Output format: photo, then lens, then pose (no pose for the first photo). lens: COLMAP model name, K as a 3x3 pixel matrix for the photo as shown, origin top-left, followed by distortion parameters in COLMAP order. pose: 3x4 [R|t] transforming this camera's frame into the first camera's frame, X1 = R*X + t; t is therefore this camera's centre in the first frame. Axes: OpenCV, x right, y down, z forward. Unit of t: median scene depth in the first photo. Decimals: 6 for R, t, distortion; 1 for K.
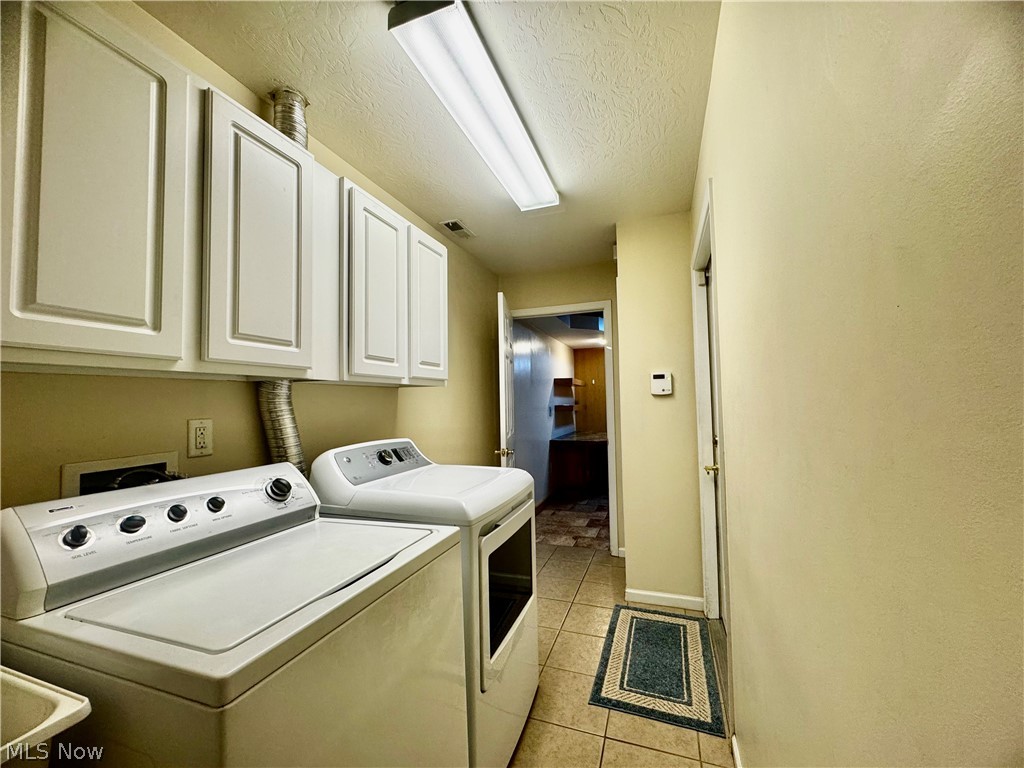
lens RADIAL K [[410.8, 0, 512.0], [0, 410.8, 384.0], [0, 0, 1]] dist [-0.001419, 0.000270]
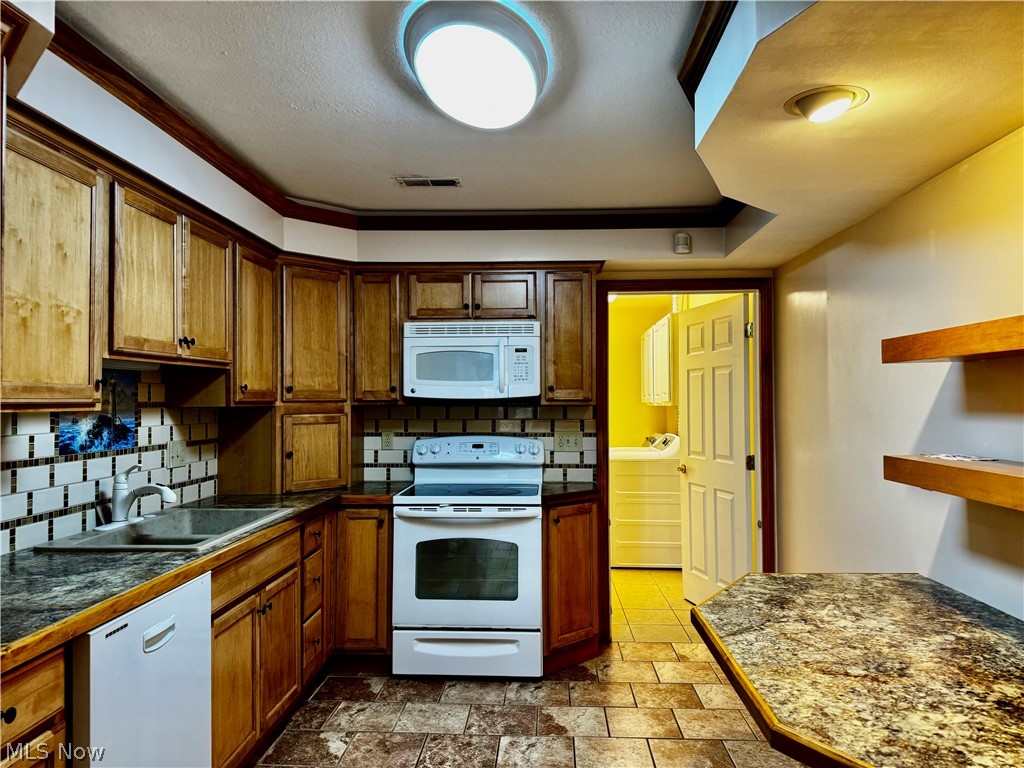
lens RADIAL K [[710.9, 0, 512.0], [0, 710.9, 384.0], [0, 0, 1]] dist [0.084841, -0.098116]
pose [[-0.954748, 0.015403, -0.297018, 0.633889], [0.035541, 0.997411, -0.062519, 0.052983], [0.295286, -0.070246, -0.952823, 1.802901]]
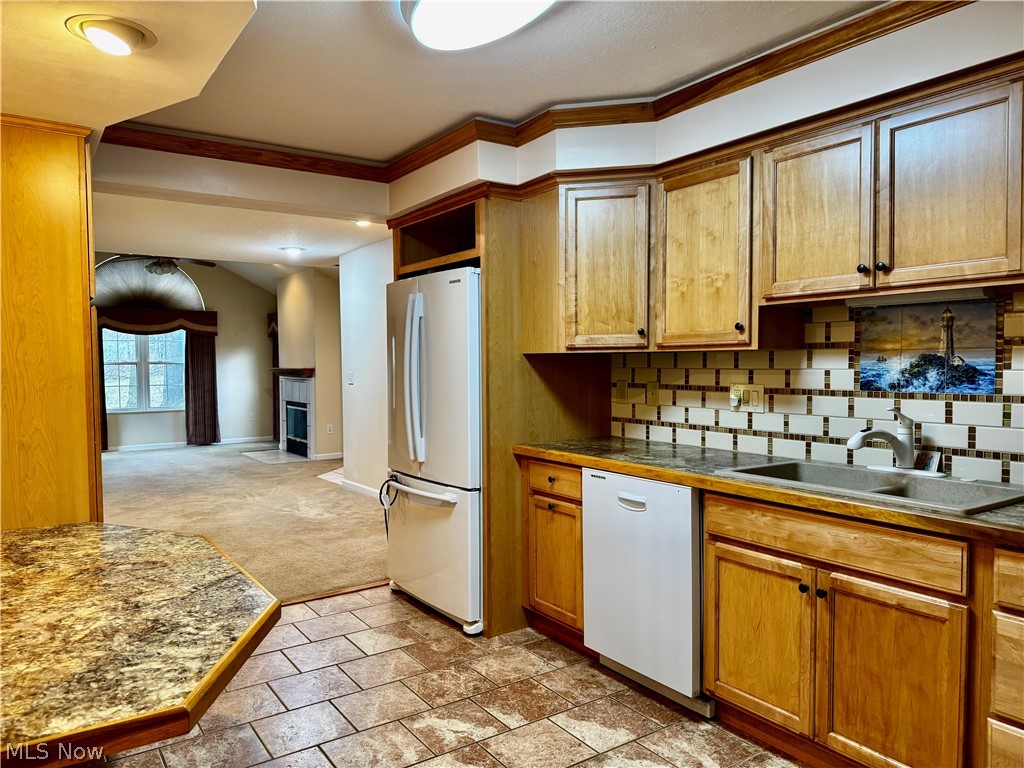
lens RADIAL K [[710.9, 0, 512.0], [0, 710.9, 384.0], [0, 0, 1]] dist [0.084841, -0.098116]
pose [[0.574346, -0.012985, 0.818510, 0.097550], [-0.041567, 0.998122, 0.045002, 0.039253], [-0.817557, -0.059870, 0.572727, 0.995808]]
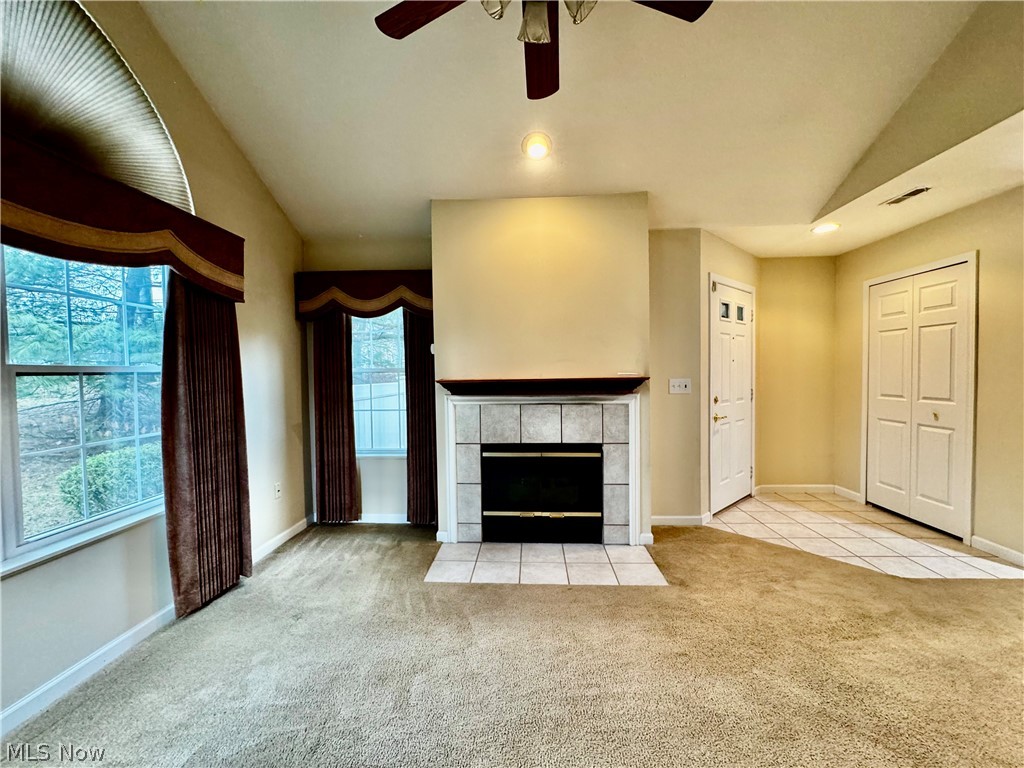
lens RADIAL K [[410.8, 0, 512.0], [0, 410.8, 384.0], [0, 0, 1]] dist [-0.001419, 0.000270]
pose [[-0.292988, -0.005508, 0.956100, 1.010435], [-0.025023, 0.999685, -0.001909, 0.140178], [-0.955788, -0.024483, -0.293034, 3.310970]]
